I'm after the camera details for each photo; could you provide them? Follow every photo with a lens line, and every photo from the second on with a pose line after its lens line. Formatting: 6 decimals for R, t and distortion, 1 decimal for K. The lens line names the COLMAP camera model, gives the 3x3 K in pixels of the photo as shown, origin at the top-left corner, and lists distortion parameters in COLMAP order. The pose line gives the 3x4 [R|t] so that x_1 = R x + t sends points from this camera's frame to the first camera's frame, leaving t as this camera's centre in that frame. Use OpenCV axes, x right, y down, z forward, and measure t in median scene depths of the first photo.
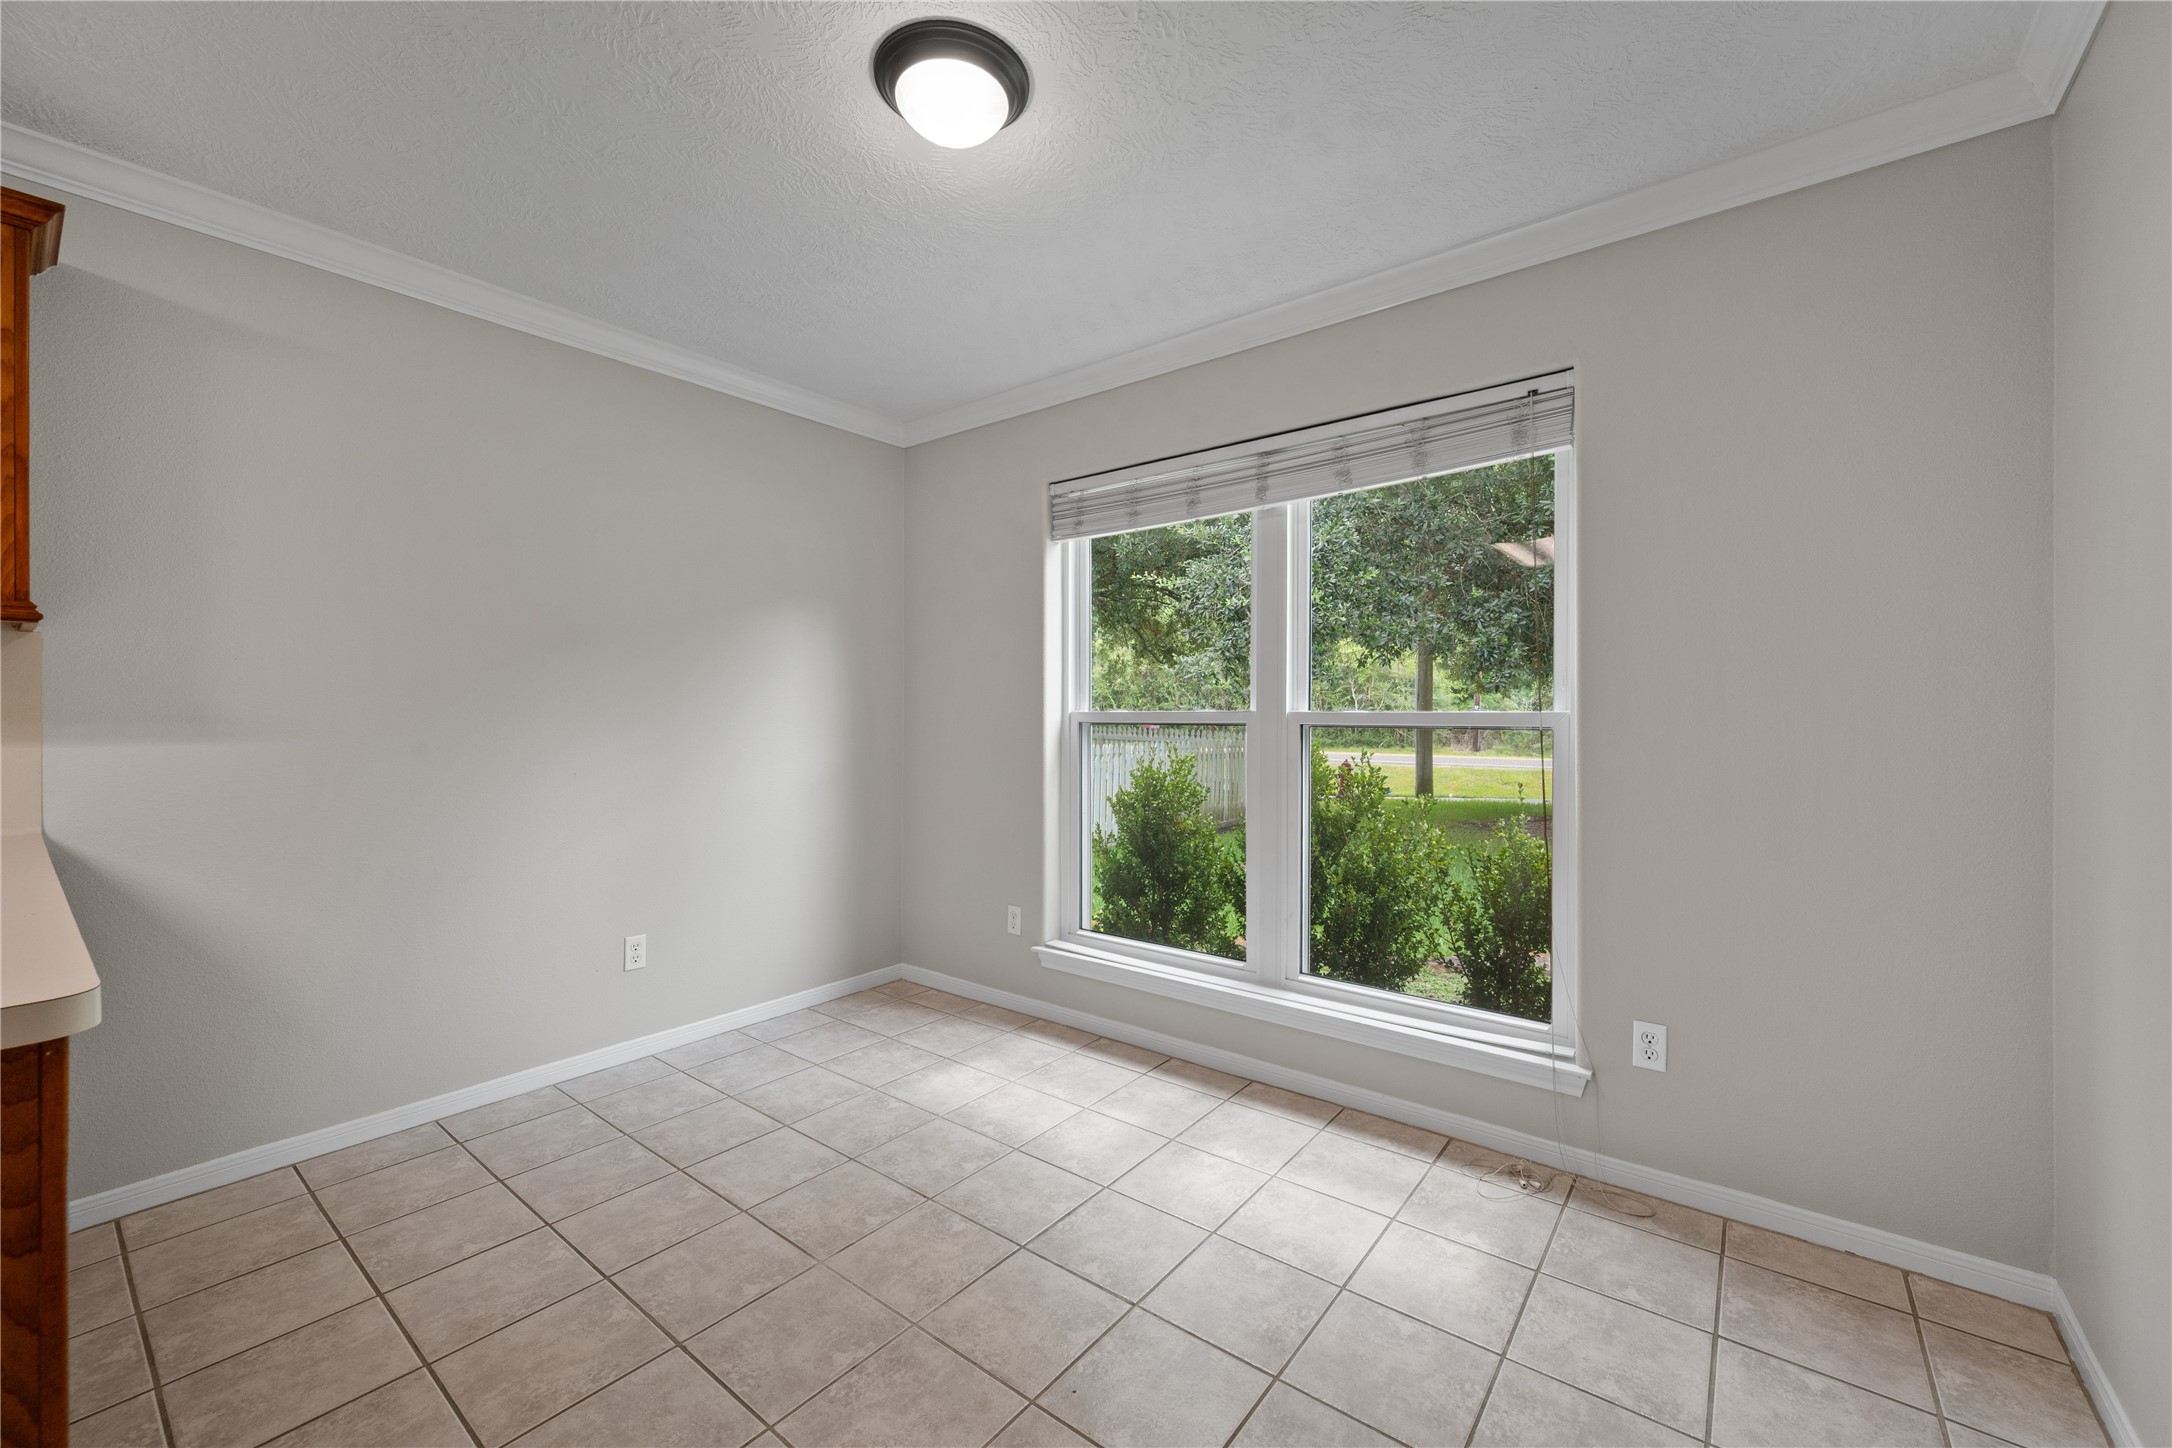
lens RADIAL K [[851.0, 0, 1093.8], [0, 851.0, 713.7], [0, 0, 1]] dist [-0.000722, 0.000991]
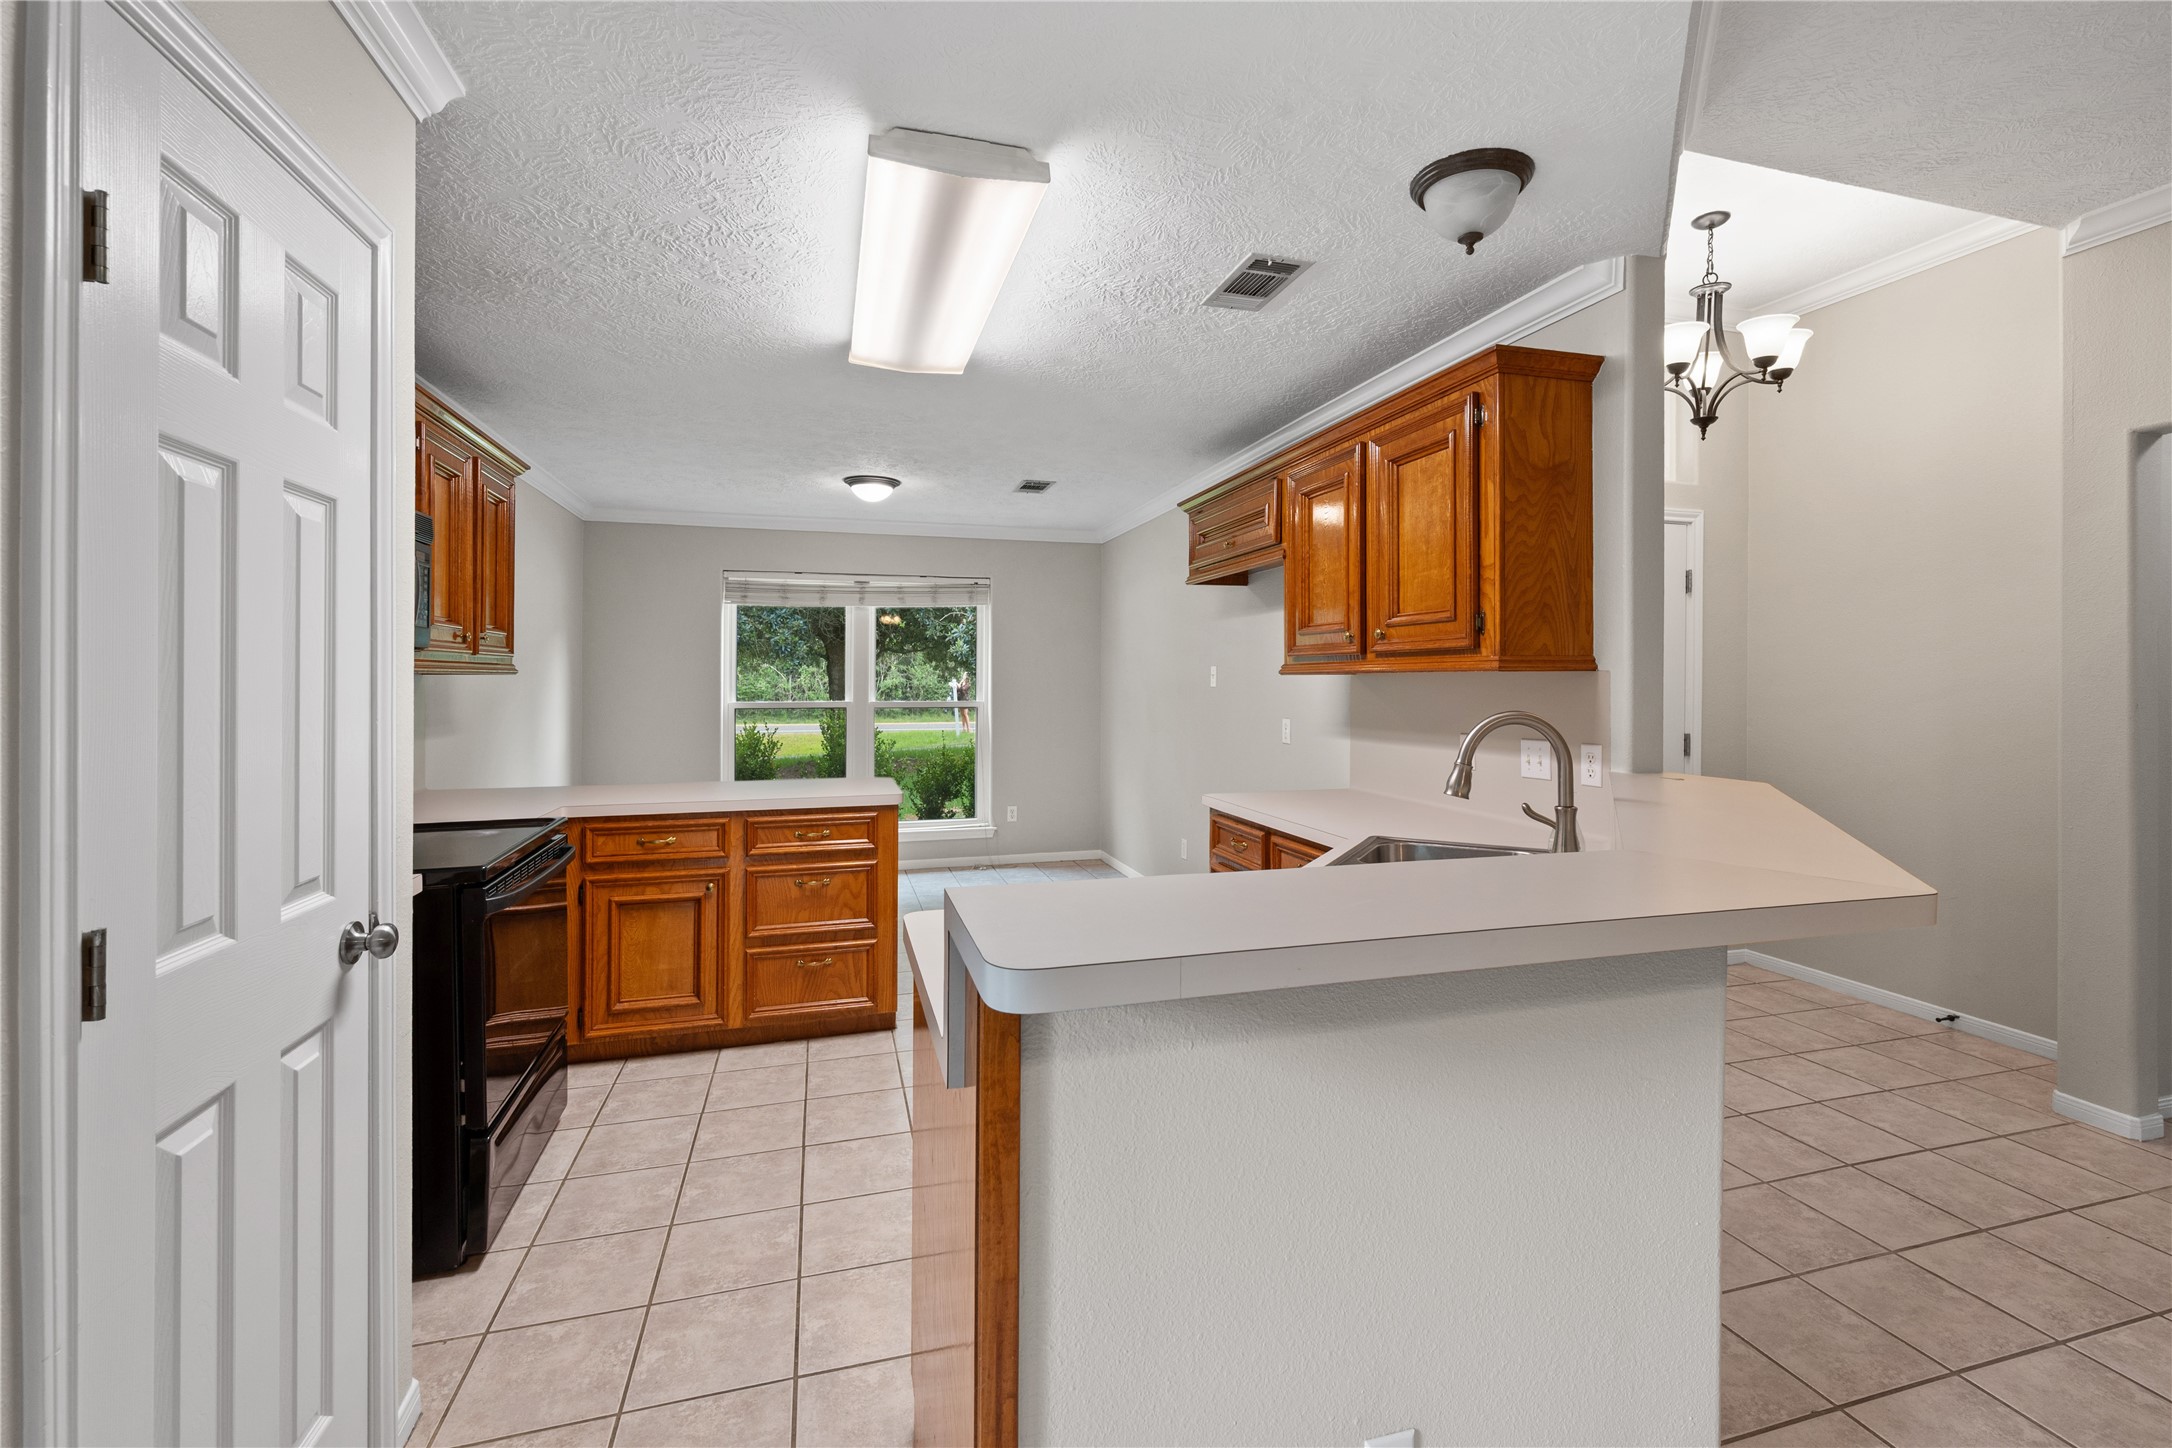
lens RADIAL K [[926.6, 0, 1102.8], [0, 926.6, 682.4], [0, 0, 1]] dist [-0.003790, 0.001230]
pose [[0.574160, -0.002722, 0.818738, -1.377295], [0.002274, 0.999996, 0.001729, -0.055303], [-0.818740, 0.000869, 0.574164, -0.846220]]
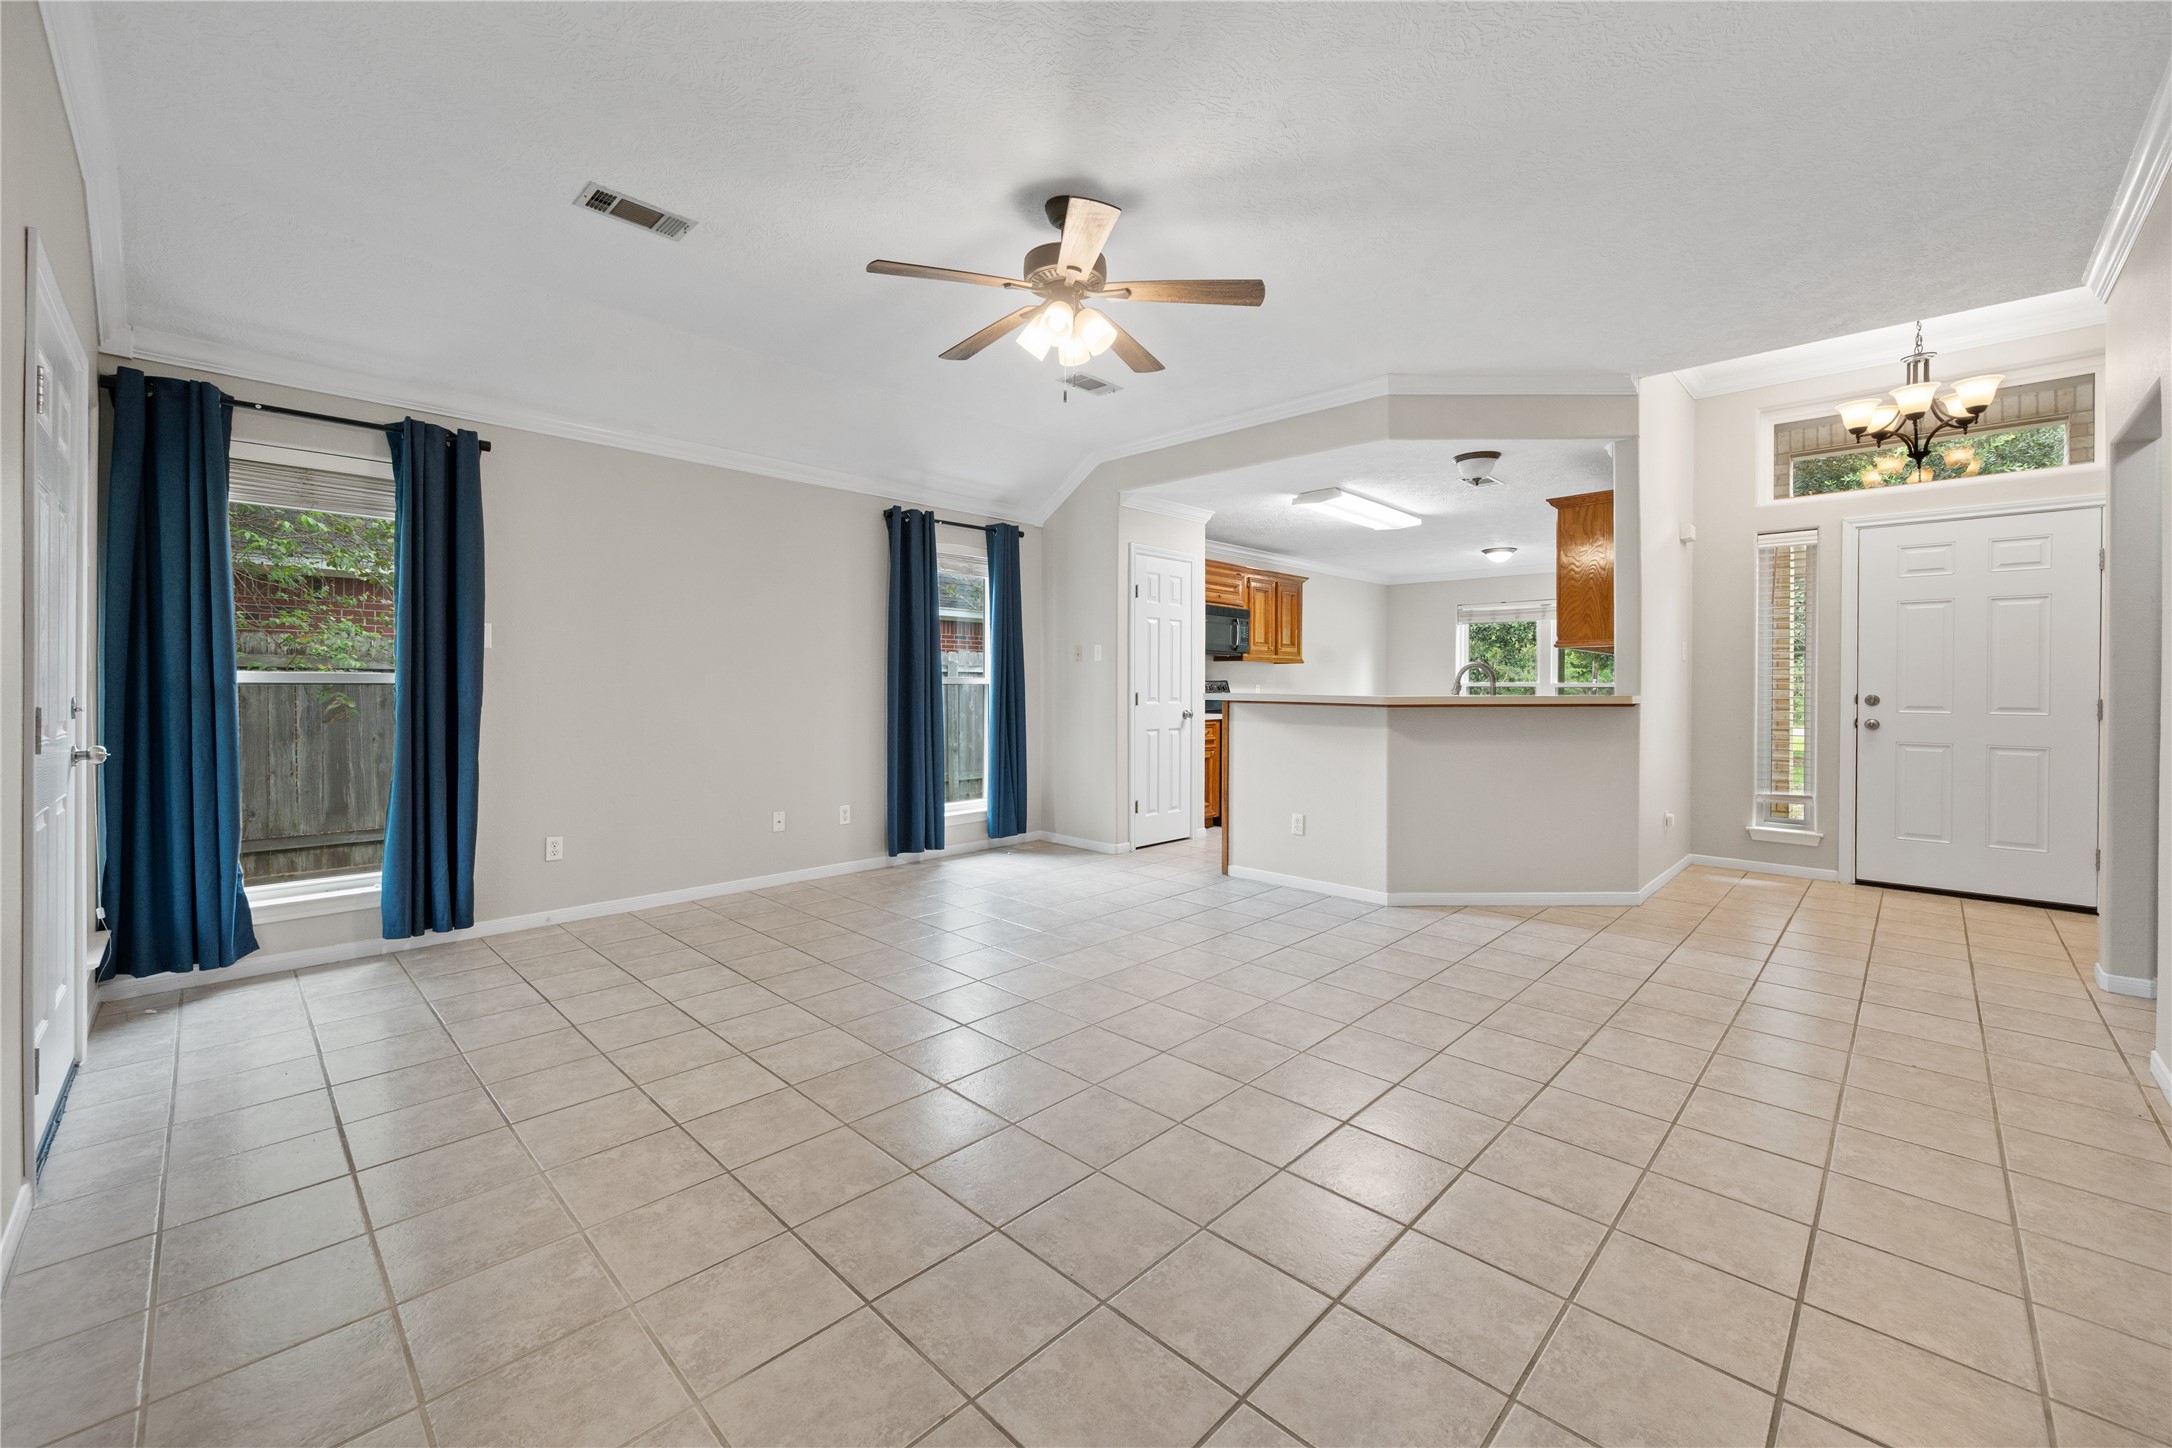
lens RADIAL K [[851.0, 0, 1083.8], [0, 851.0, 694.3], [0, 0, 1]] dist [-0.000722, 0.000991]
pose [[0.994000, 0.006570, -0.109178, -1.212907], [-0.005733, 0.999952, 0.007978, 0.023607], [0.109226, -0.007304, 0.993990, -2.474181]]
